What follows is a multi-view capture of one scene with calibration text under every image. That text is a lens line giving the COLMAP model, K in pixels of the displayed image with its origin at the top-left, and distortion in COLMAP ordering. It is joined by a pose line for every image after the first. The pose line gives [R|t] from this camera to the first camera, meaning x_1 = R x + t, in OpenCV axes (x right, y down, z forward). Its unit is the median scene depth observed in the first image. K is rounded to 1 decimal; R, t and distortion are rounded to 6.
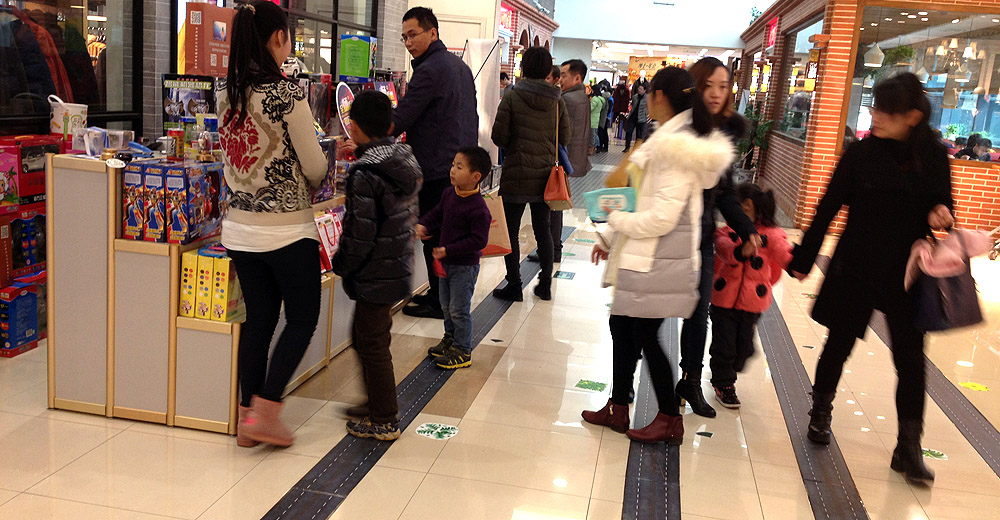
lens RADIAL K [[953.5, 0, 486.9], [0, 953.5, 260.9], [0, 0, 1]] dist [0.197084, -0.476833]
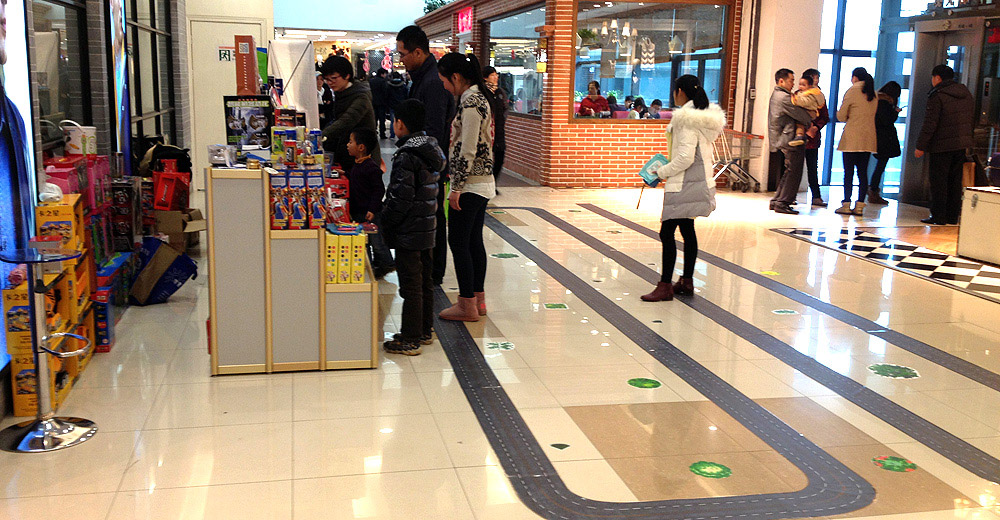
lens RADIAL K [[953.5, 0, 486.9], [0, 953.5, 260.9], [0, 0, 1]] dist [0.197084, -0.476833]
pose [[0.923441, -0.127115, 0.362076, -0.557259], [0.119663, 0.991881, 0.043034, -0.003011], [-0.364607, 0.003588, 0.931155, -0.264467]]
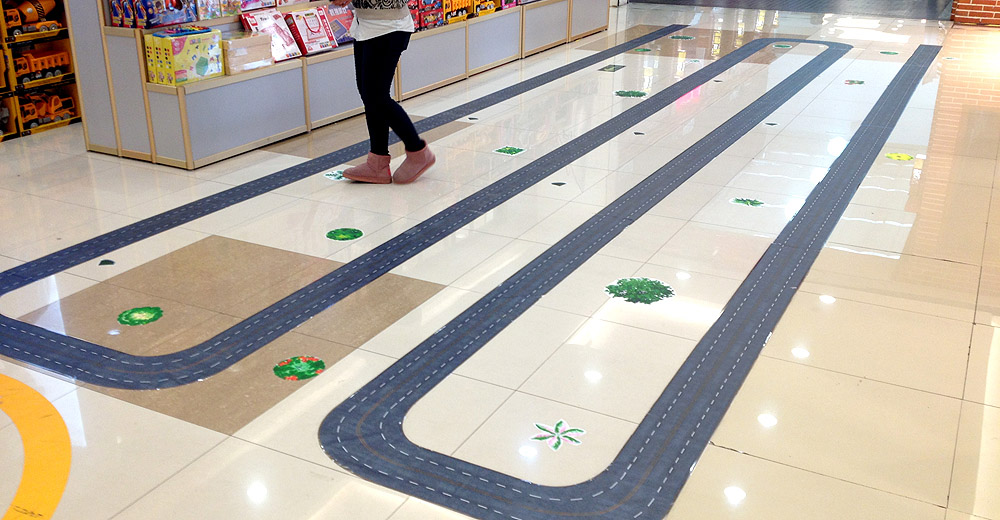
lens RADIAL K [[953.5, 0, 486.9], [0, 953.5, 260.9], [0, 0, 1]] dist [0.197084, -0.476833]
pose [[0.950430, 0.042826, -0.307975, 0.557380], [0.013657, 0.983764, 0.178947, 0.063350], [0.310638, -0.174282, 0.934414, -0.183772]]
